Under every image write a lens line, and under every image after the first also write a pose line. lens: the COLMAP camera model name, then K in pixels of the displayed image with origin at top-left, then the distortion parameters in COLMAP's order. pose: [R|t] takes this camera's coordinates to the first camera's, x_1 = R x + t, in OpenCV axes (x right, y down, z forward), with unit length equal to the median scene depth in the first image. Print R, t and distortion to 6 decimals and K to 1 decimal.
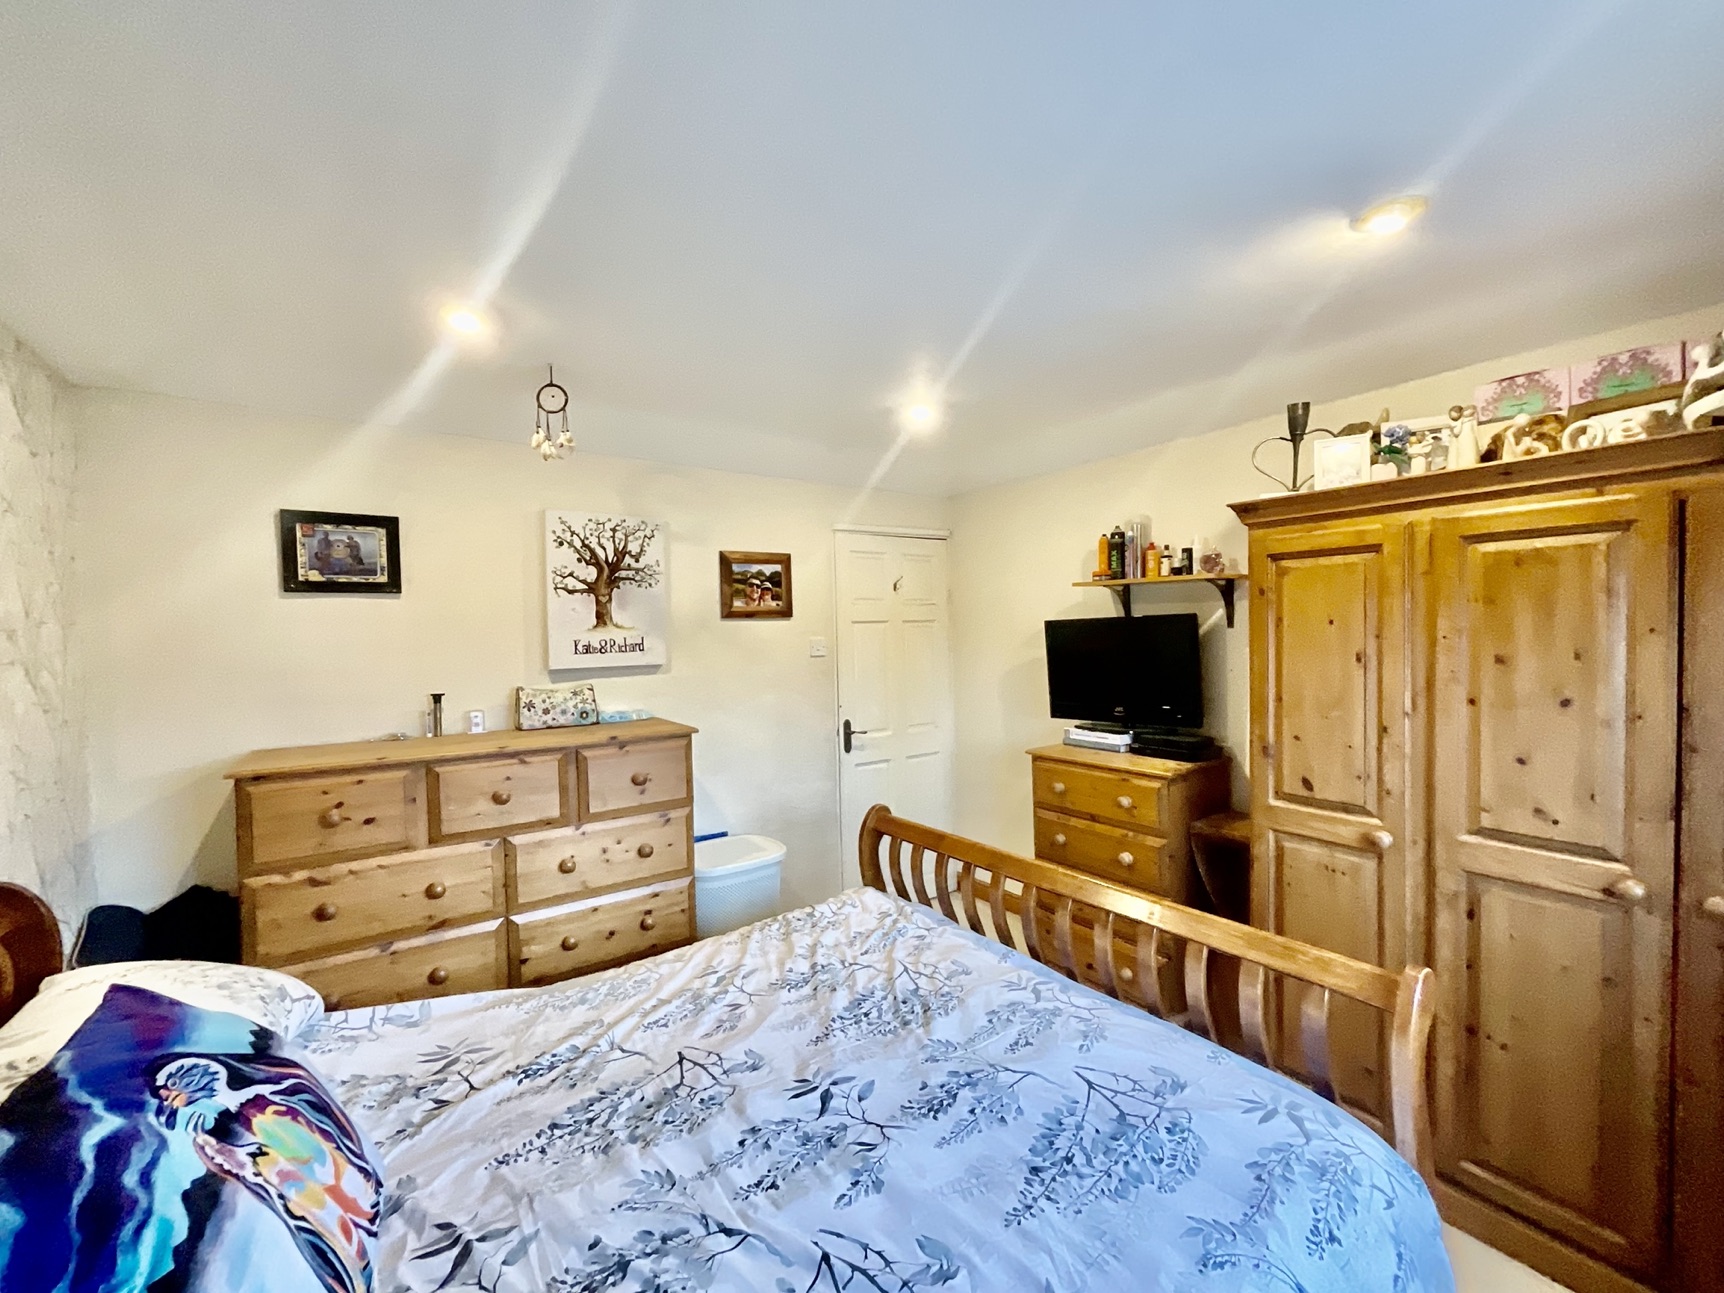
lens RADIAL K [[695.0, 0, 860.8], [0, 695.0, 648.0], [0, 0, 1]] dist [-0.000527, 0.000357]
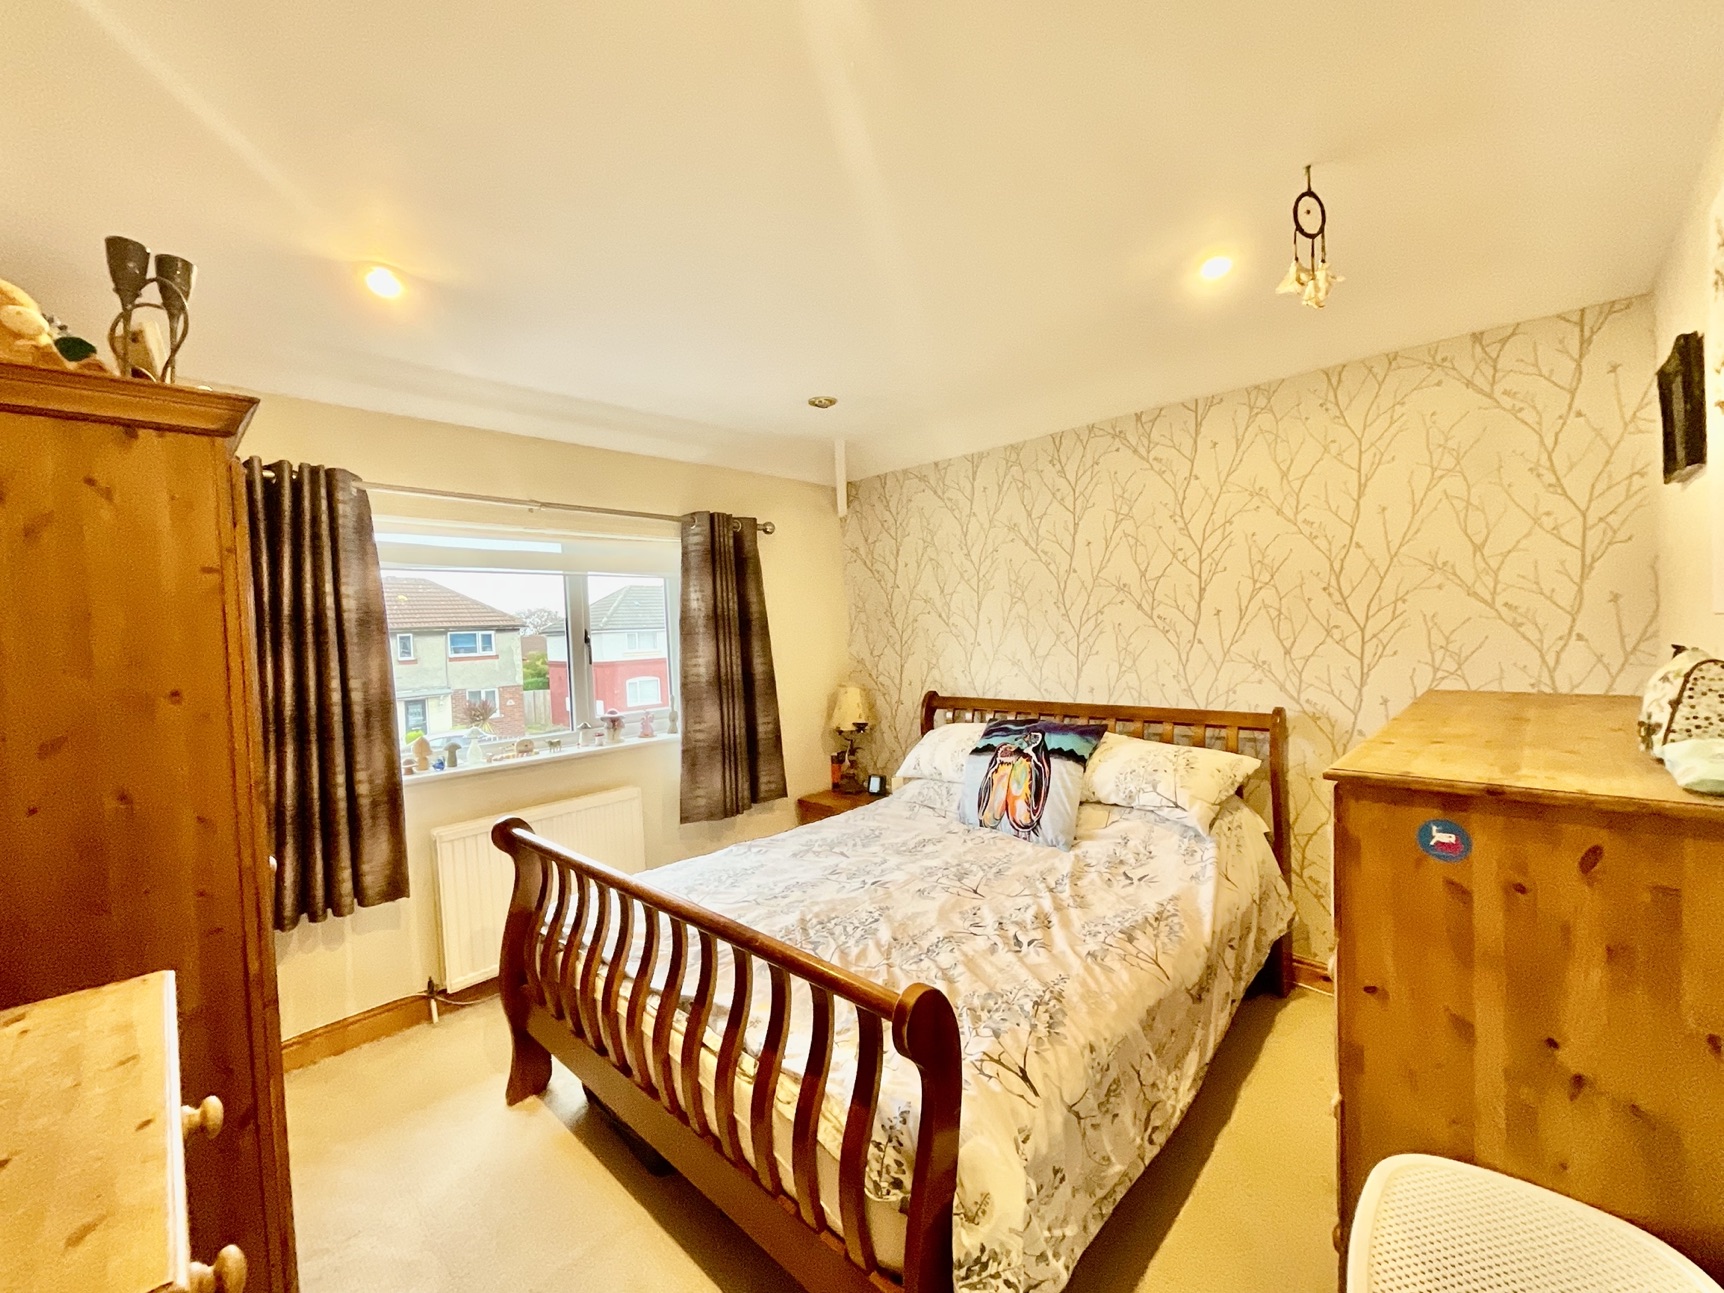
lens RADIAL K [[695.0, 0, 868.9], [0, 695.0, 644.9], [0, 0, 1]] dist [-0.000527, 0.000357]
pose [[-0.977645, 0.066384, -0.199509, 0.130327], [0.056893, 0.996976, 0.052943, -0.000821], [0.202420, 0.040408, -0.978465, 1.469892]]
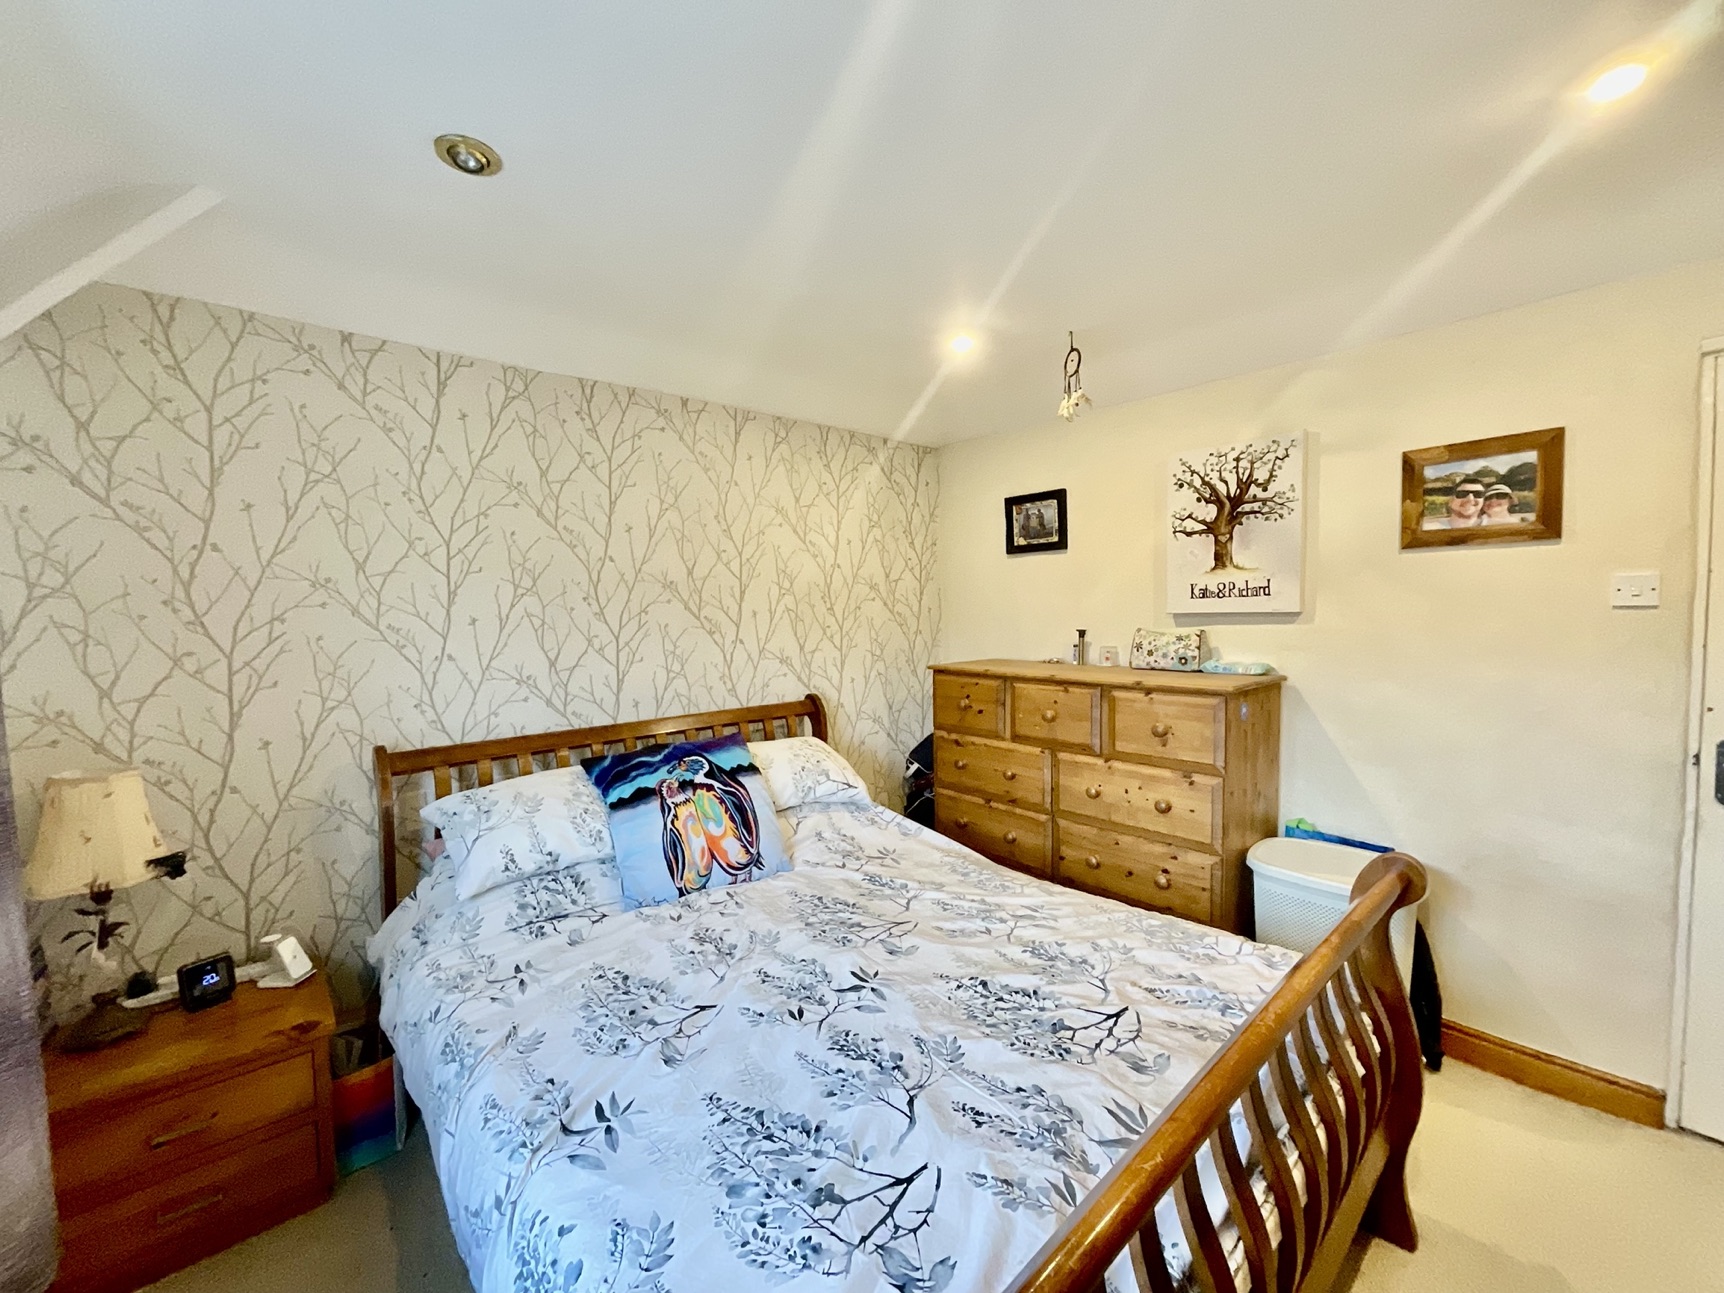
lens RADIAL K [[695.0, 0, 861.4], [0, 695.0, 643.8], [0, 0, 1]] dist [-0.000527, 0.000357]
pose [[0.107088, 0.071649, -0.991665, 0.587245], [-0.000858, 0.997406, 0.071972, 0.003127], [0.994249, -0.006856, 0.106871, 0.506836]]
